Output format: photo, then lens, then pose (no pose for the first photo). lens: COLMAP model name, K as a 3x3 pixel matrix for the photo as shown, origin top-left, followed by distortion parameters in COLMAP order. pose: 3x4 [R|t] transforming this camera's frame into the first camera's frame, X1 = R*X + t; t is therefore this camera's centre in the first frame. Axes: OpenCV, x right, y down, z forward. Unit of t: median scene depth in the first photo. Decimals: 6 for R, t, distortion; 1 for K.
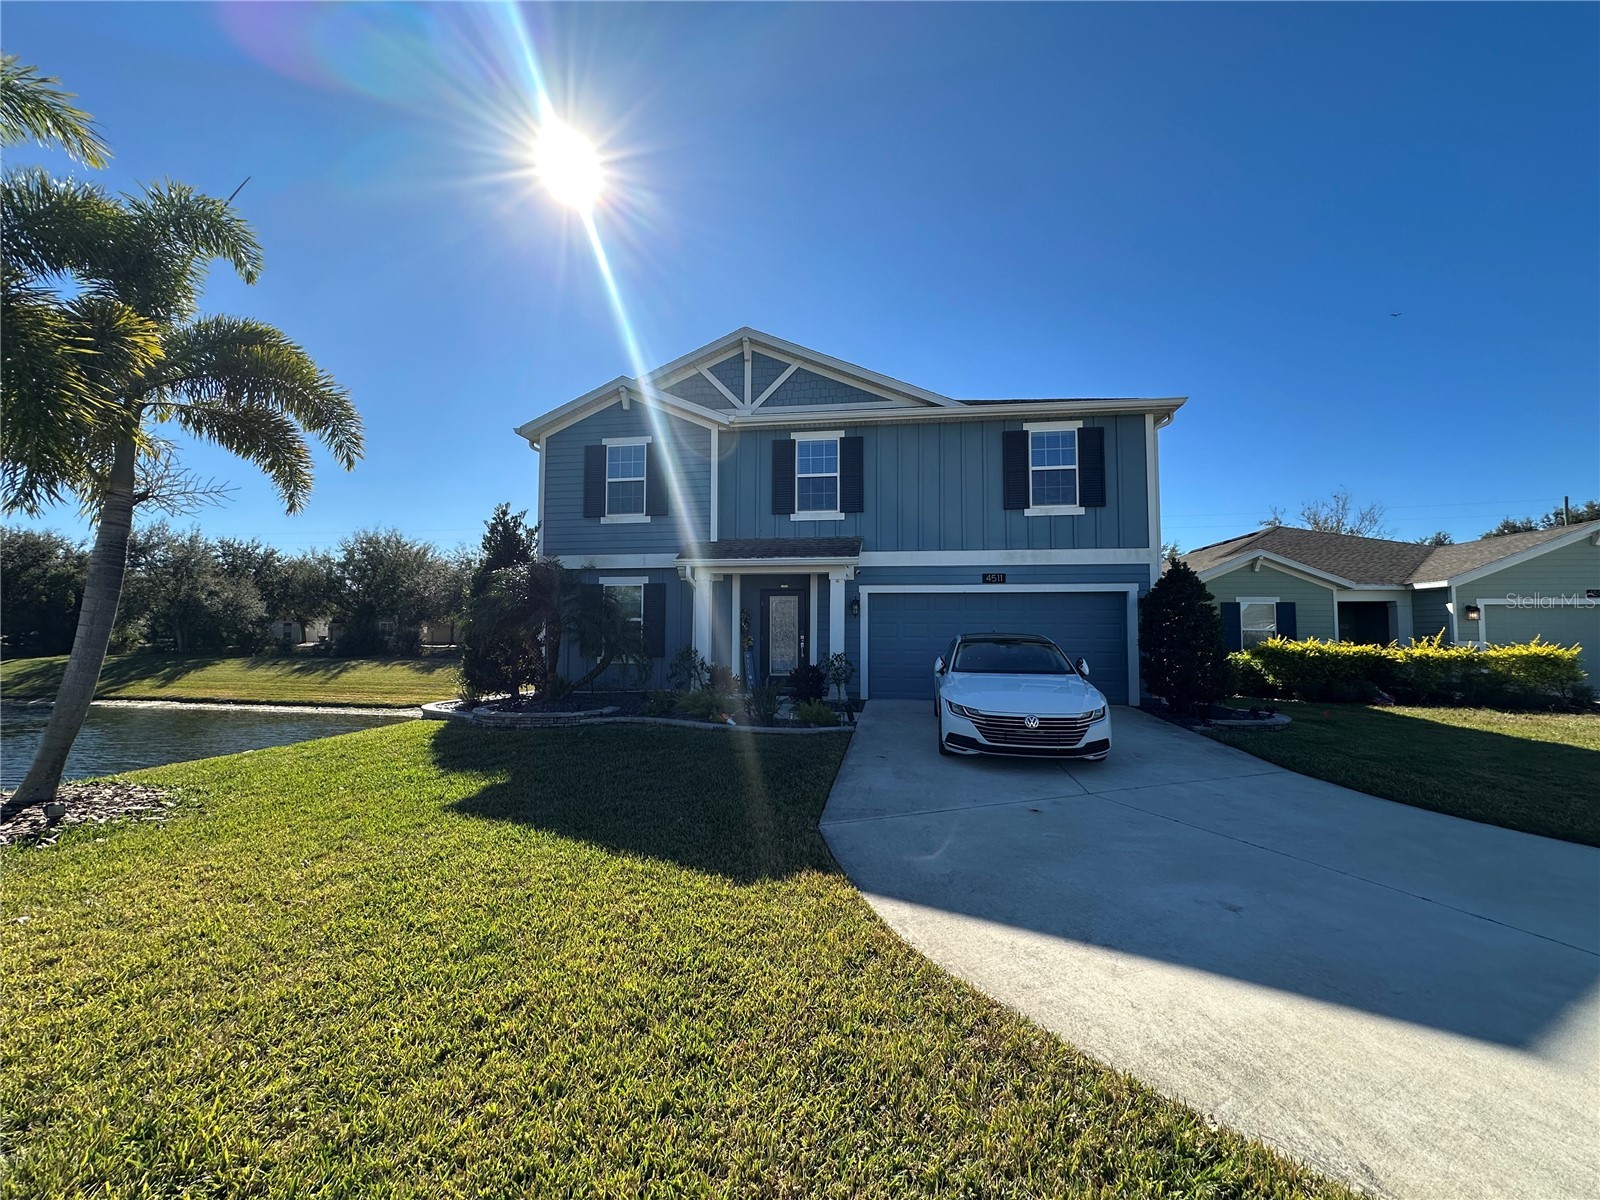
lens RADIAL K [[634.7, 0, 800.0], [0, 634.7, 600.0], [0, 0, 1]] dist [-0.004740, 0.000019]
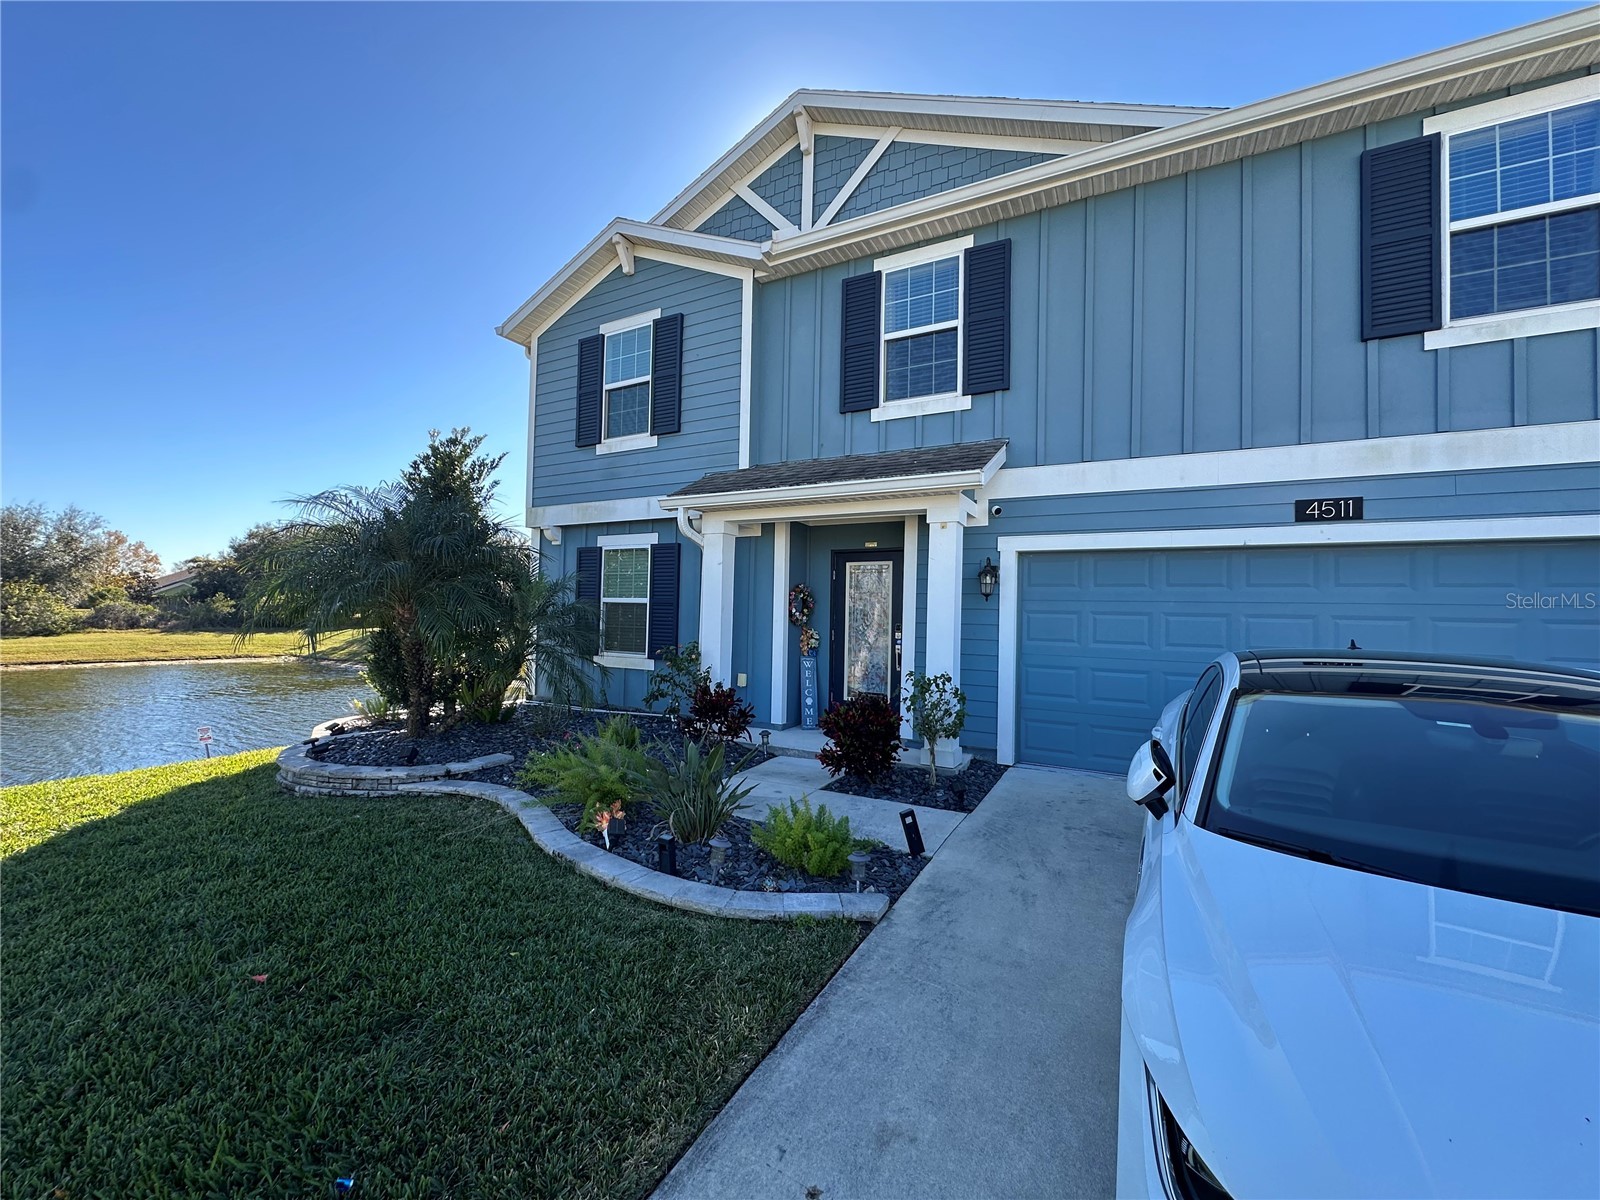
lens RADIAL K [[634.7, 0, 800.0], [0, 634.7, 600.0], [0, 0, 1]] dist [-0.004740, 0.000019]
pose [[0.940261, 0.008641, -0.340346, 0.114810], [-0.000209, 0.999692, 0.024804, 0.014655], [0.340455, -0.023251, 0.939973, 0.465528]]
